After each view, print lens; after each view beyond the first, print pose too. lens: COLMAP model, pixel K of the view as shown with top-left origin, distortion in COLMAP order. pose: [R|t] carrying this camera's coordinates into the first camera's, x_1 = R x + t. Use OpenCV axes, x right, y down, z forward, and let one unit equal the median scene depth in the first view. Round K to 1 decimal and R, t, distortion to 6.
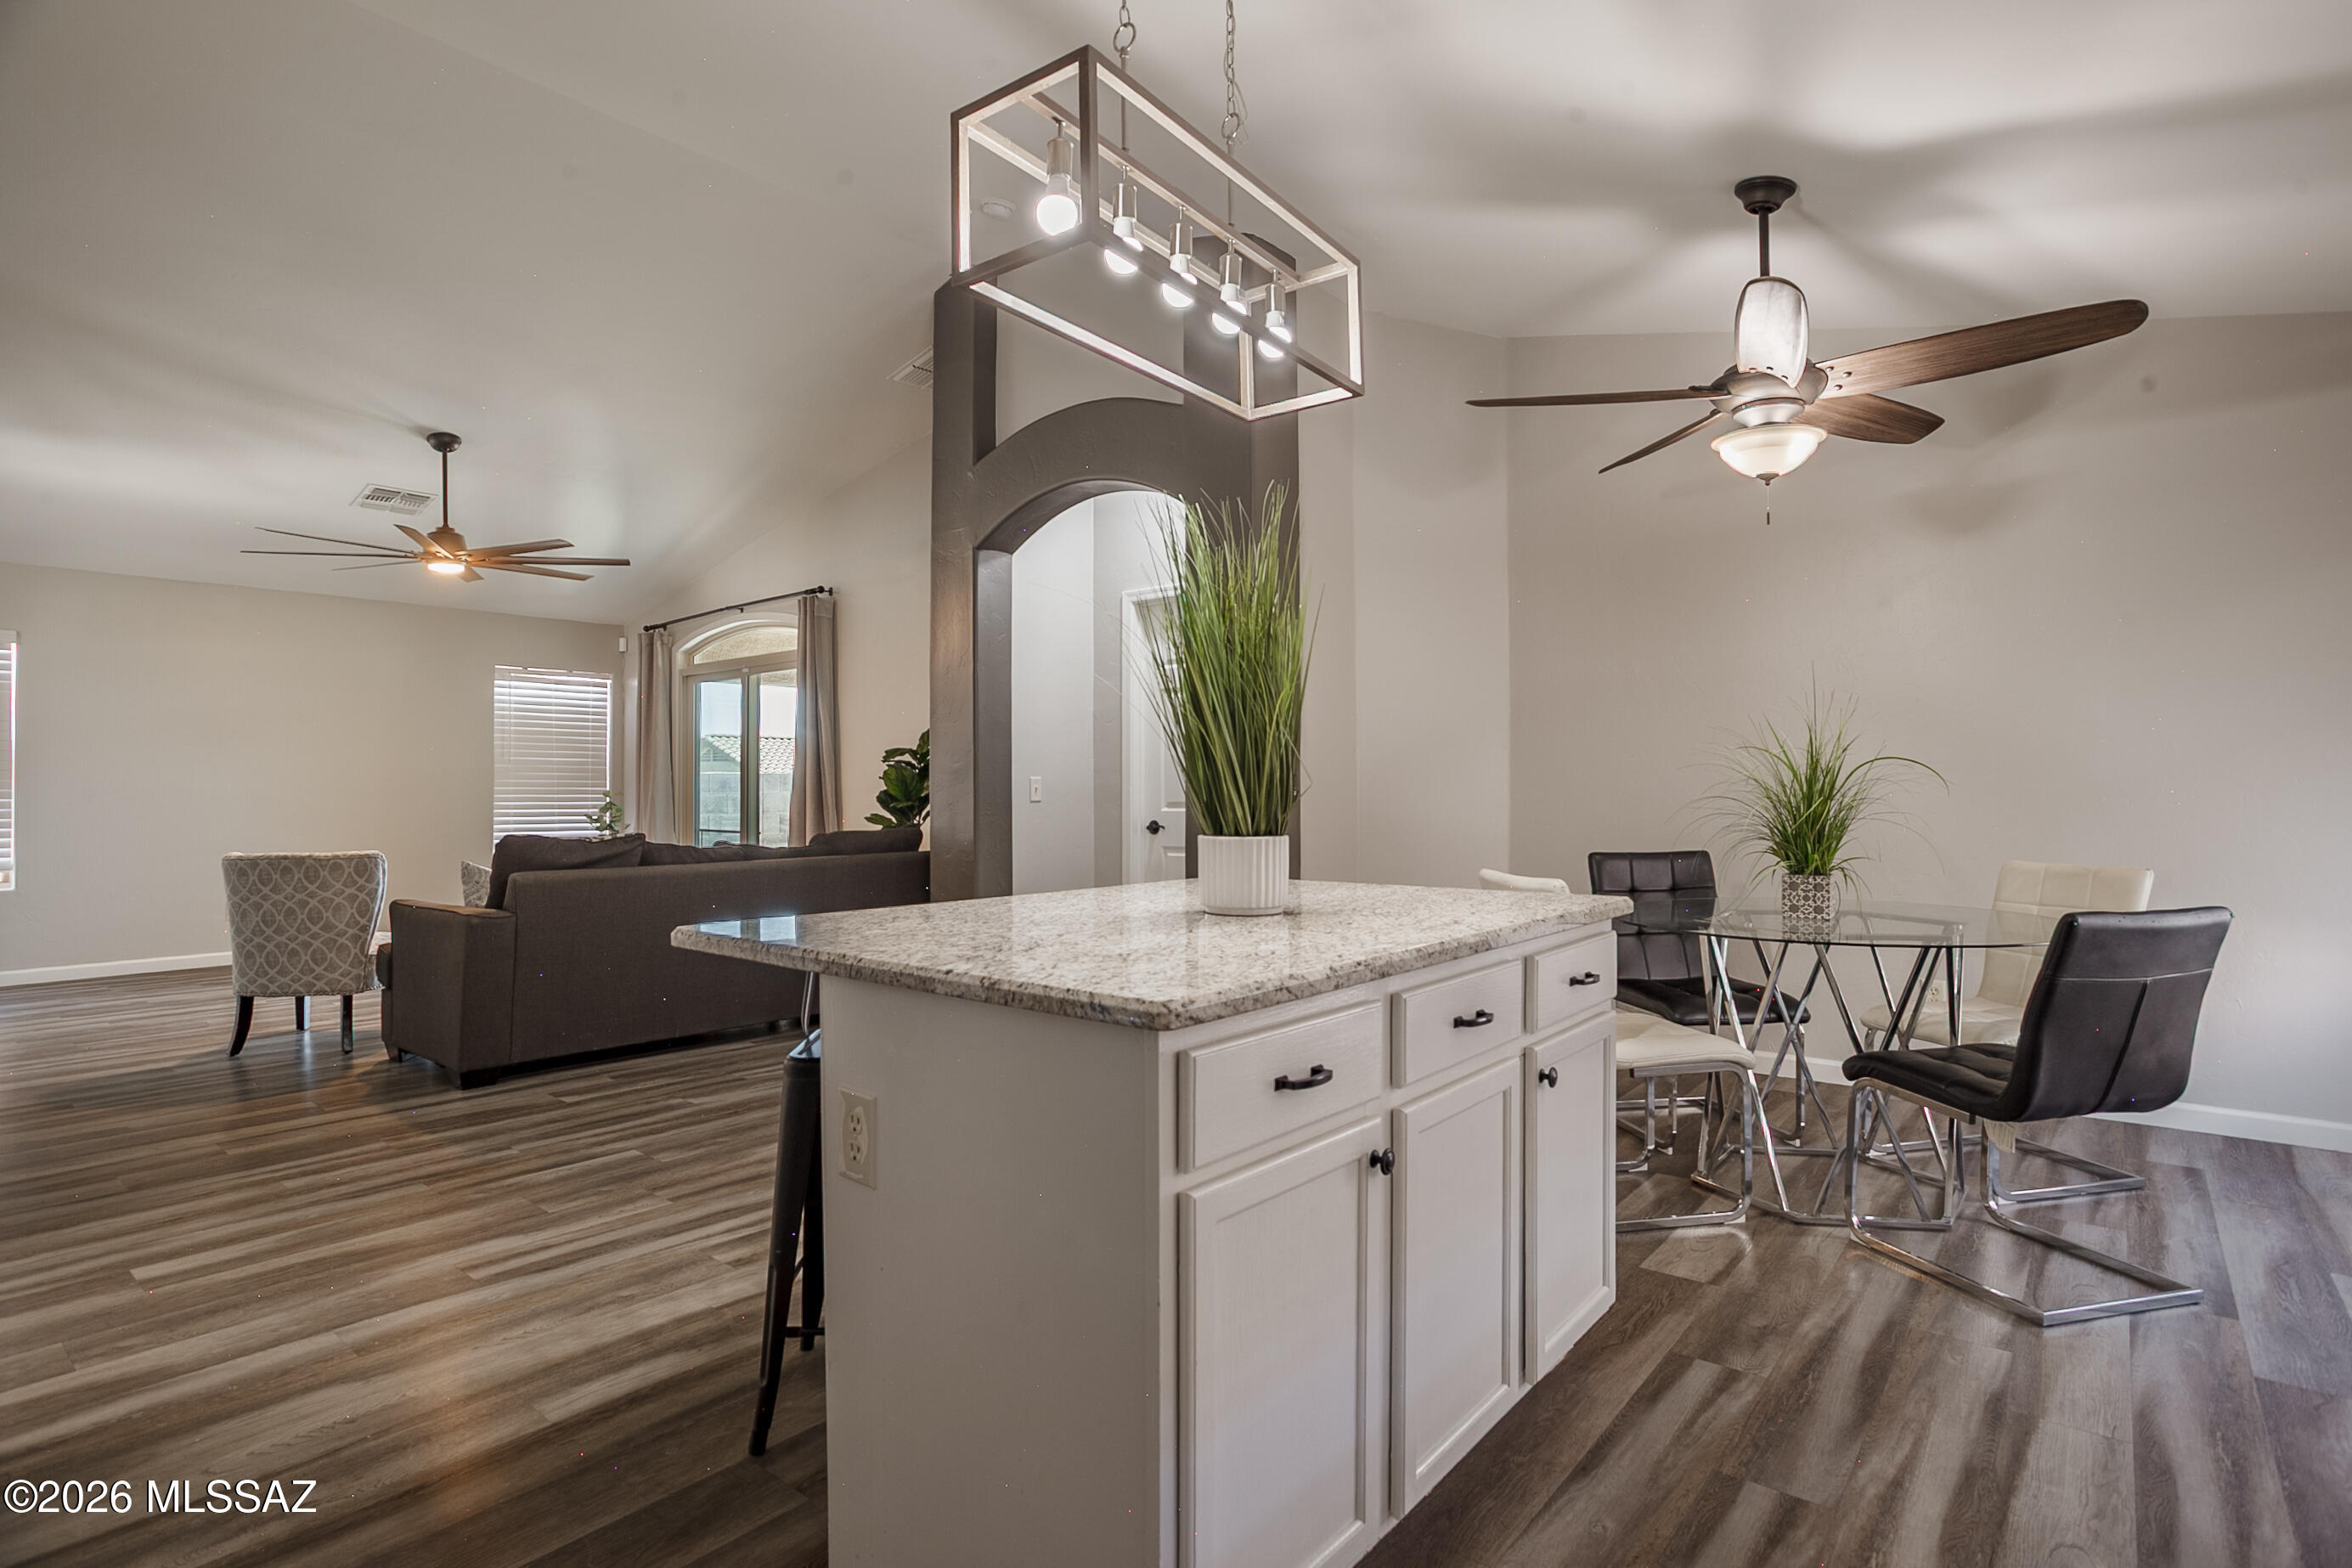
lens RADIAL K [[1168.5, 0, 1125.6], [0, 1168.5, 768.1], [0, 0, 1]] dist [-0.052984, 0.025425]
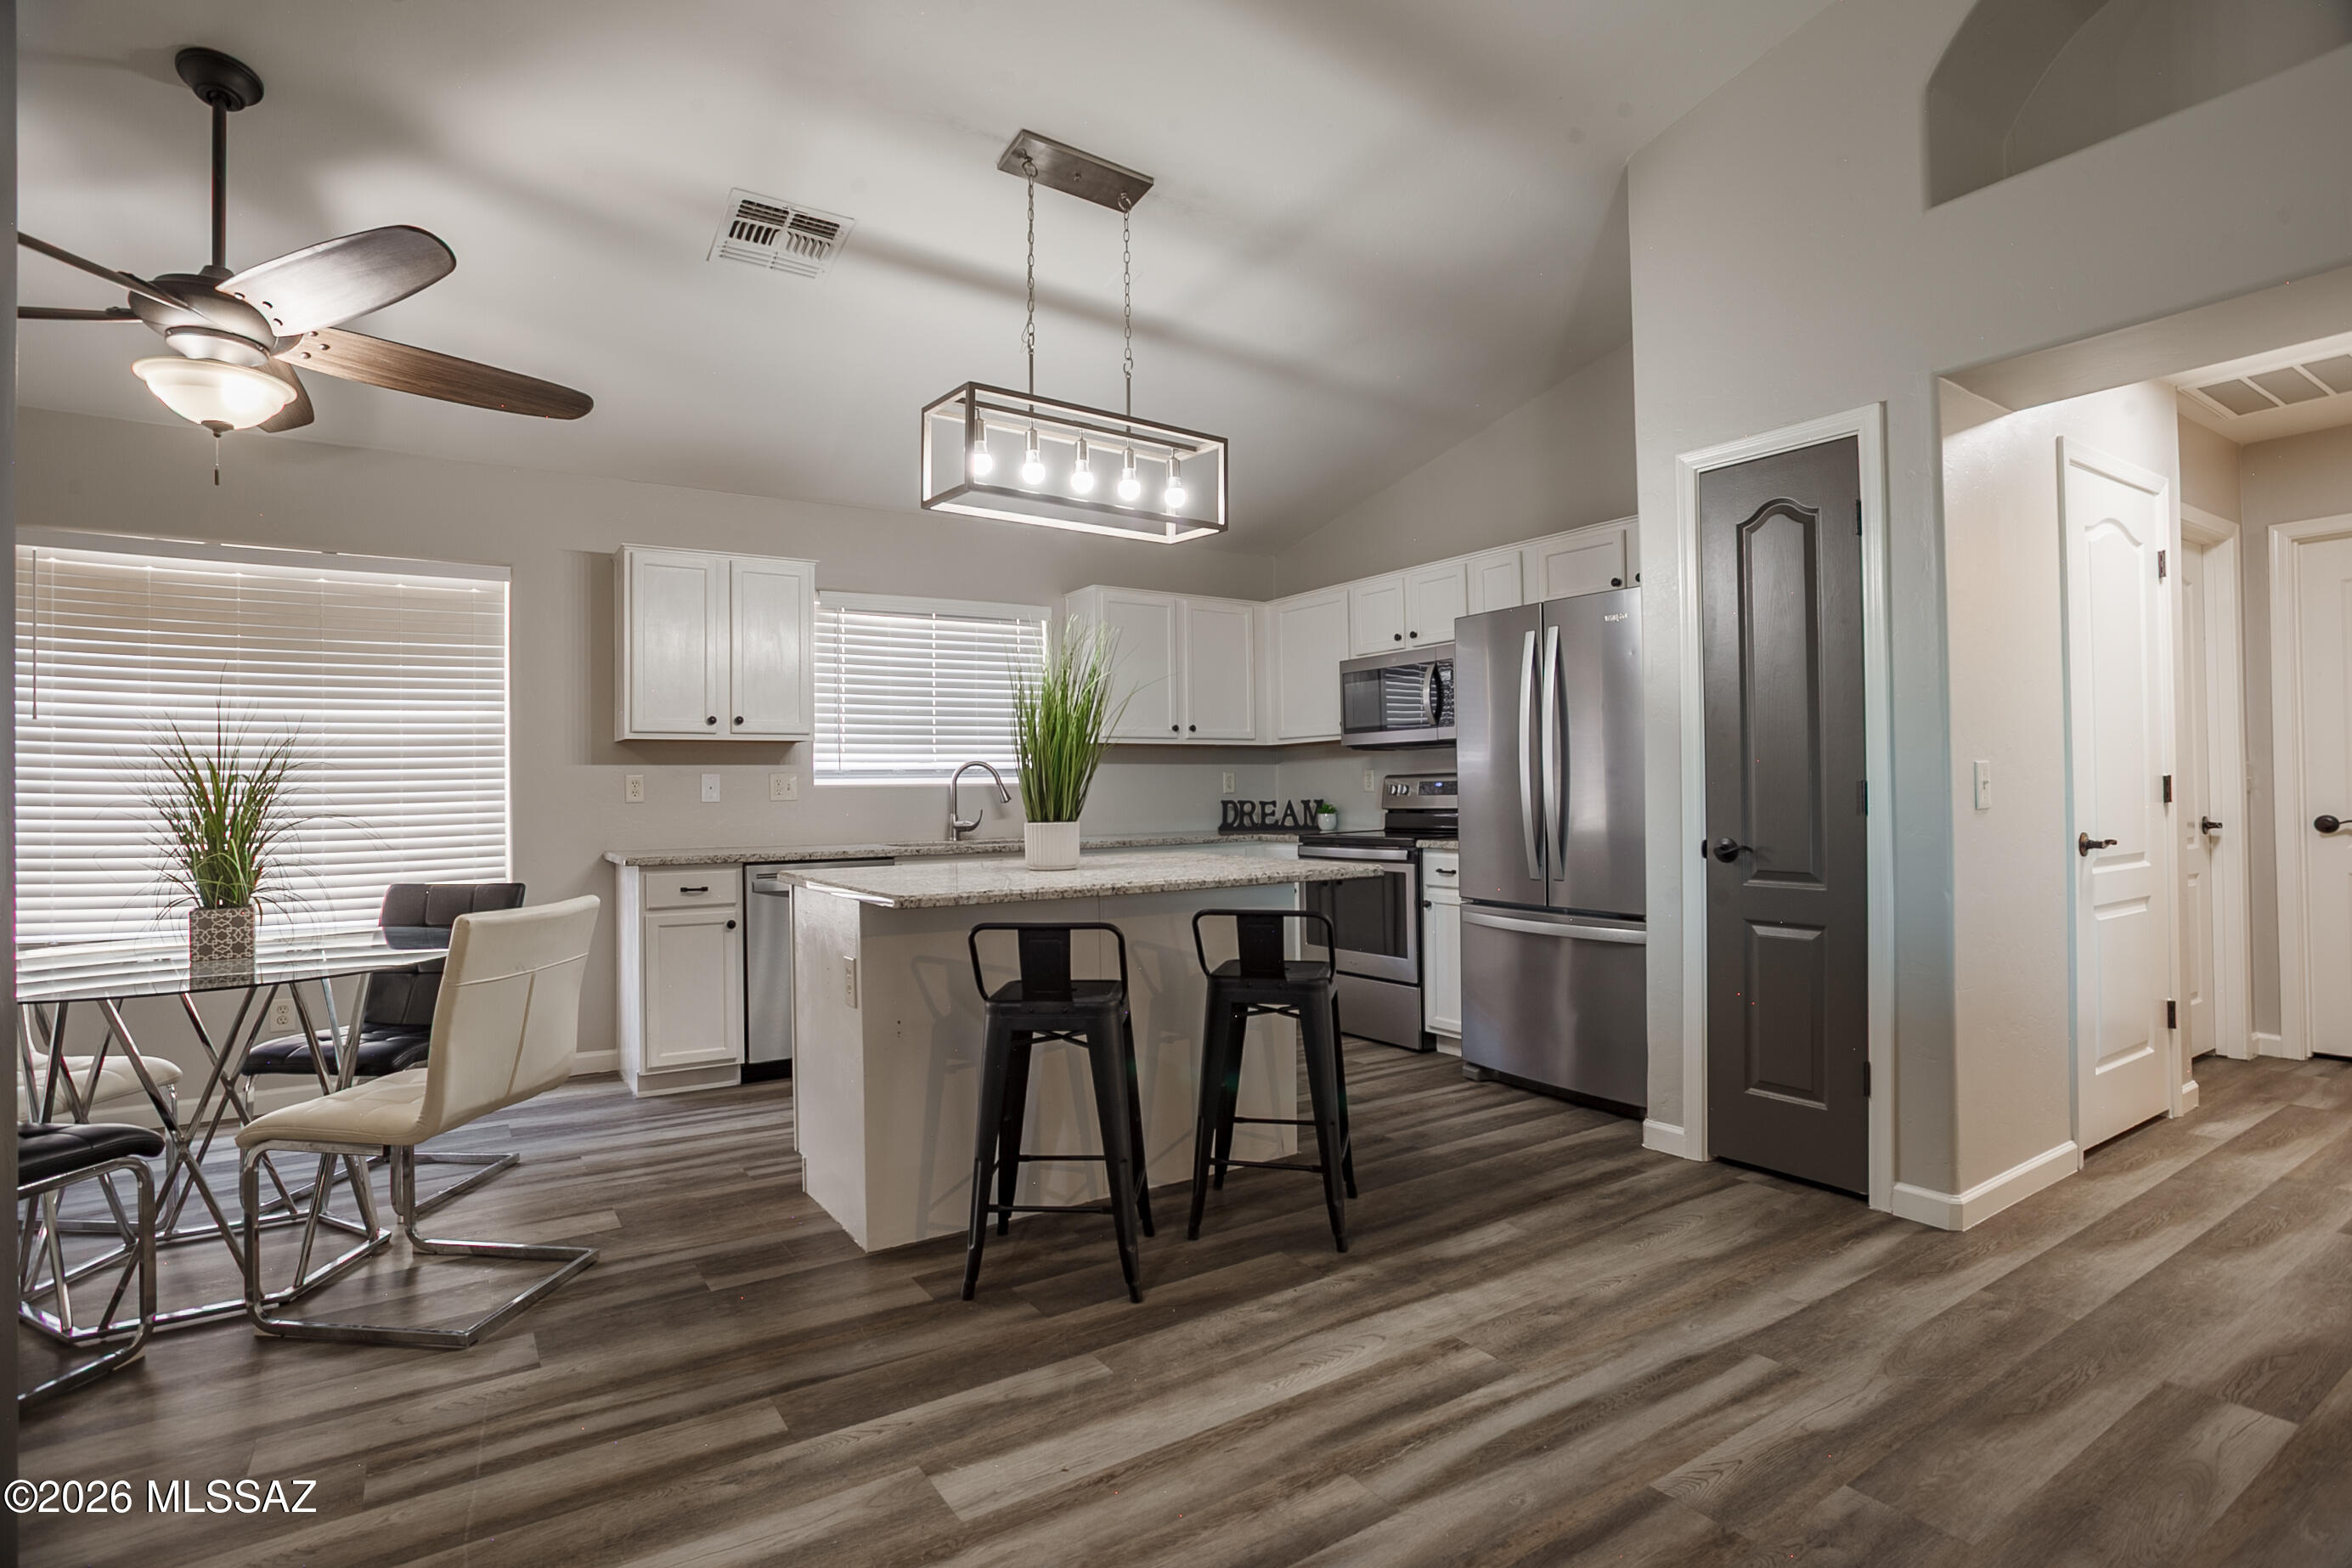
lens RADIAL K [[1168.5, 0, 1163.6], [0, 1168.5, 766.0], [0, 0, 1]] dist [-0.052984, 0.025425]
pose [[-0.962667, 0.020377, 0.269919, -0.414295], [0.008801, 0.998992, -0.044027, 0.042257], [-0.270544, -0.040007, -0.961876, 2.141788]]
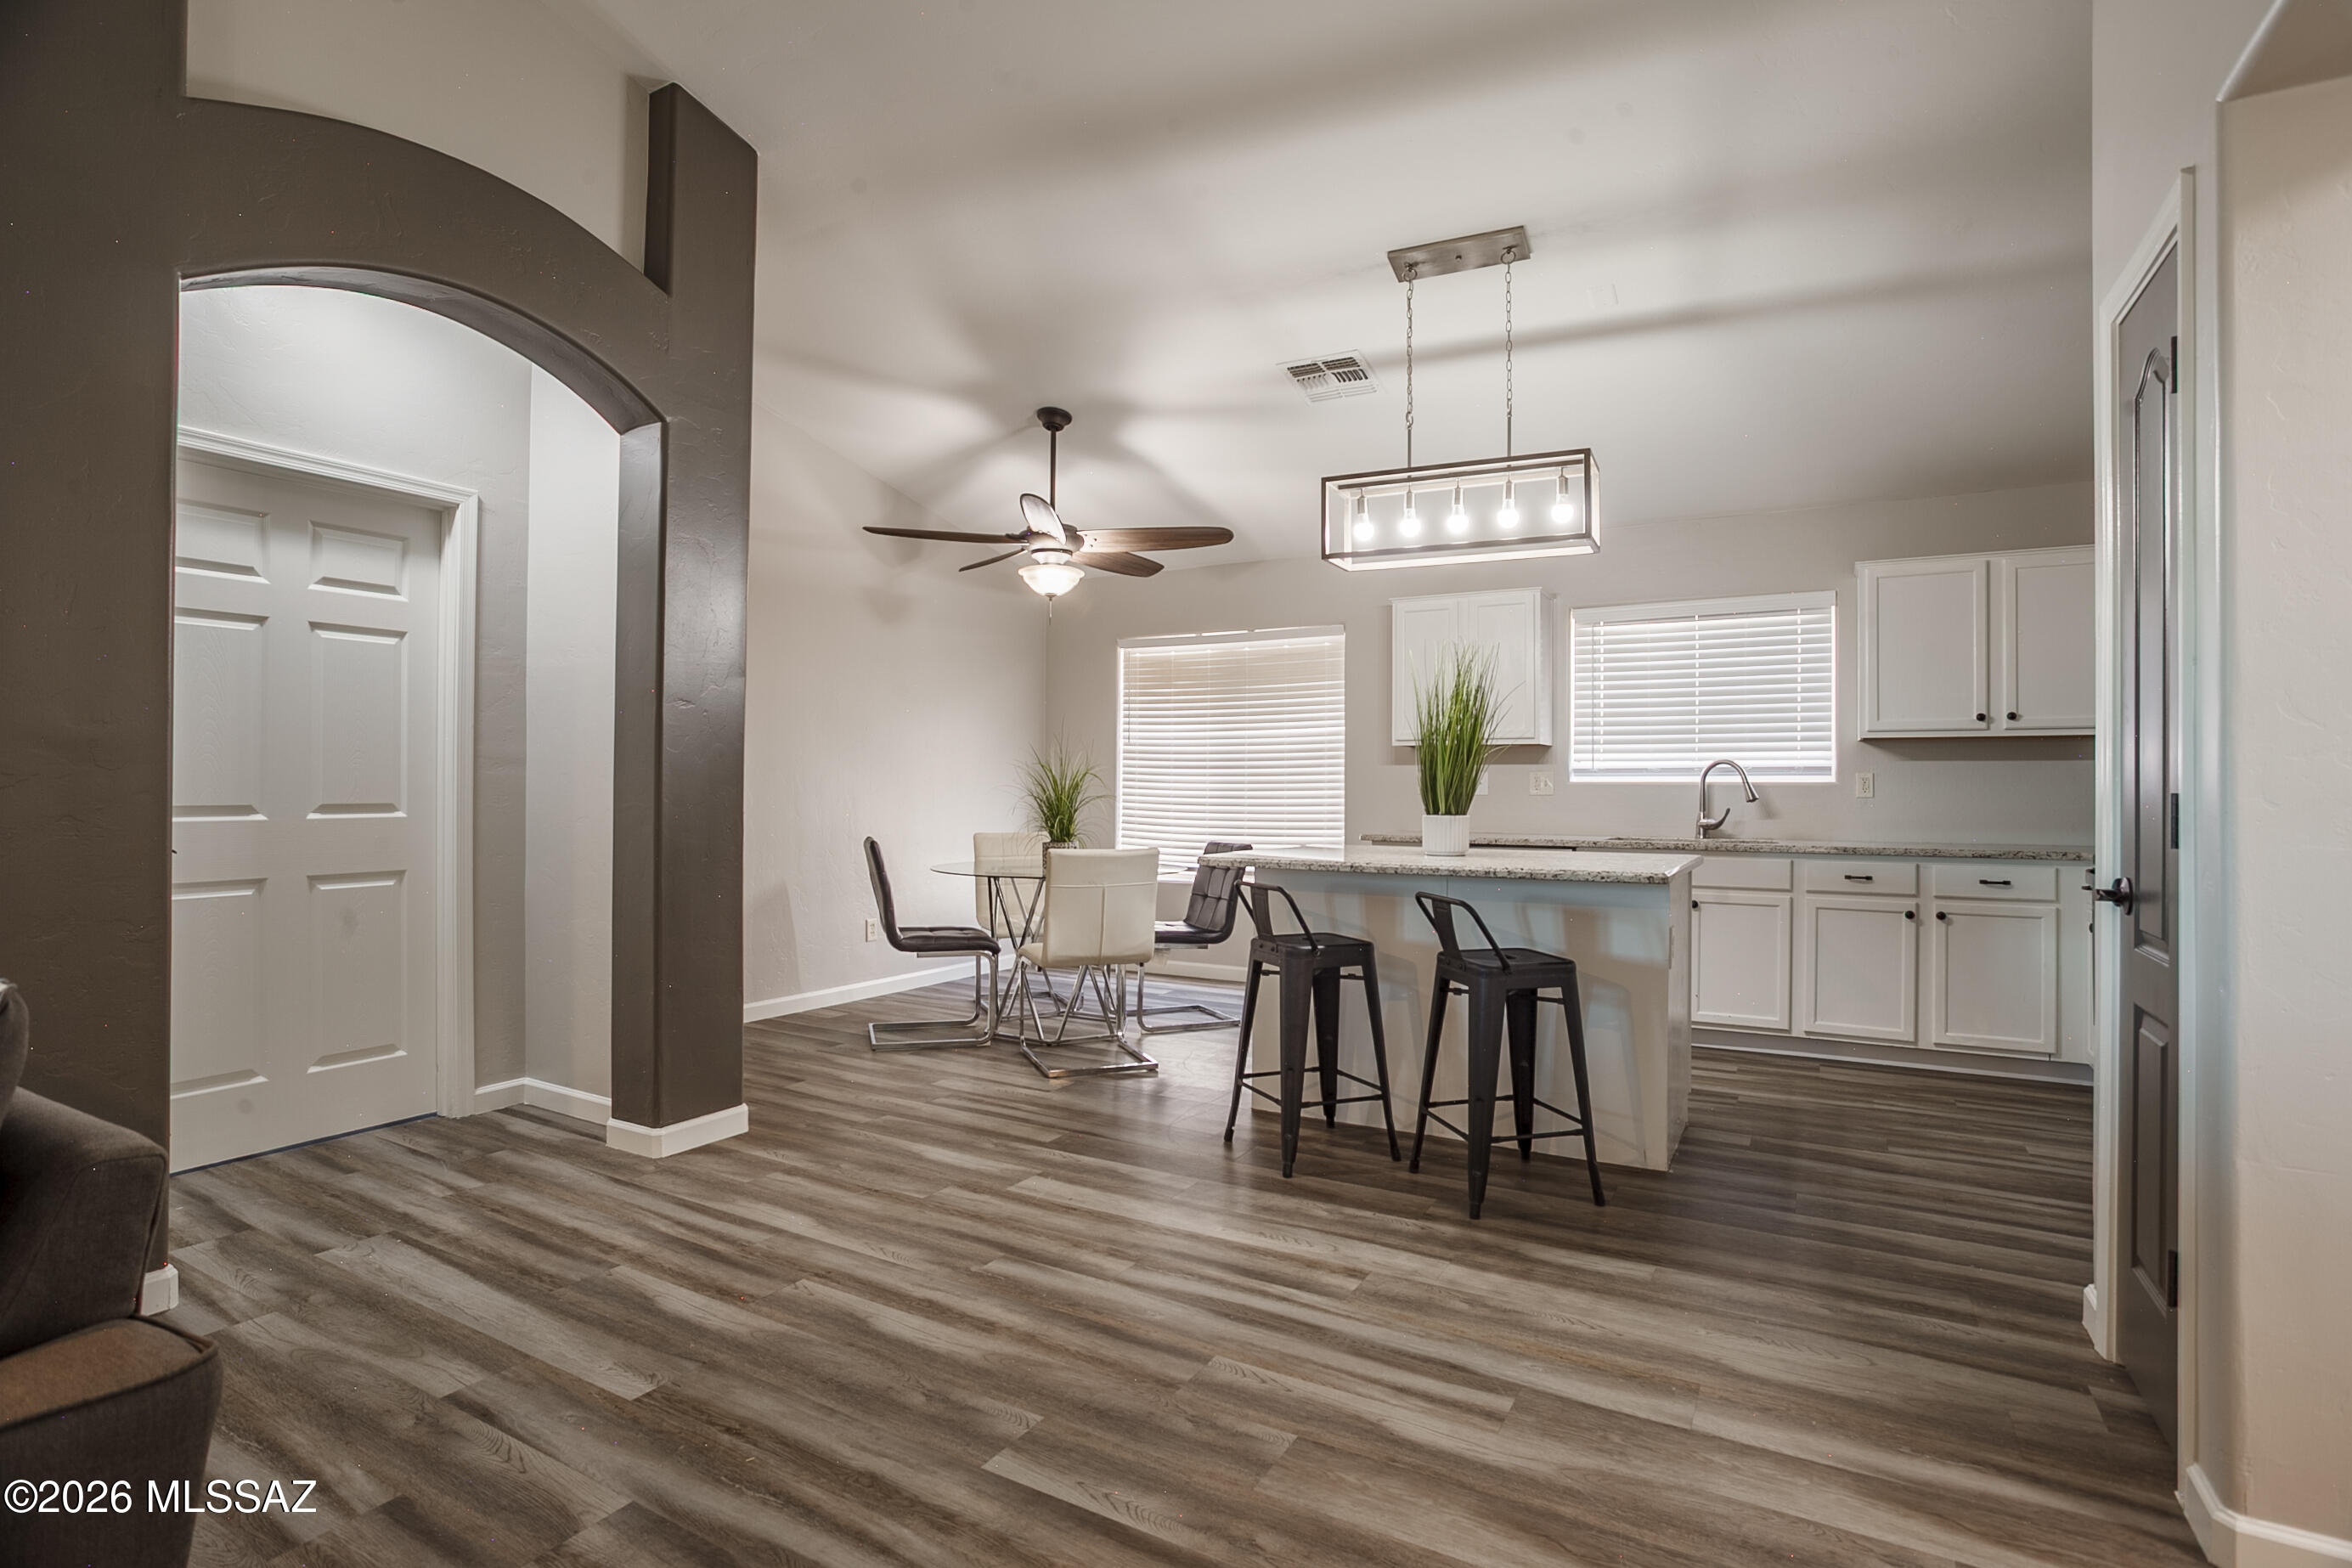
lens RADIAL K [[1168.5, 0, 1163.0], [0, 1168.5, 776.7], [0, 0, 1]] dist [-0.052984, 0.025425]
pose [[-0.183993, 0.008975, 0.982887, -1.447121], [-0.028390, 0.999493, -0.014441, 0.025968], [-0.982518, -0.030561, -0.183645, 1.534956]]
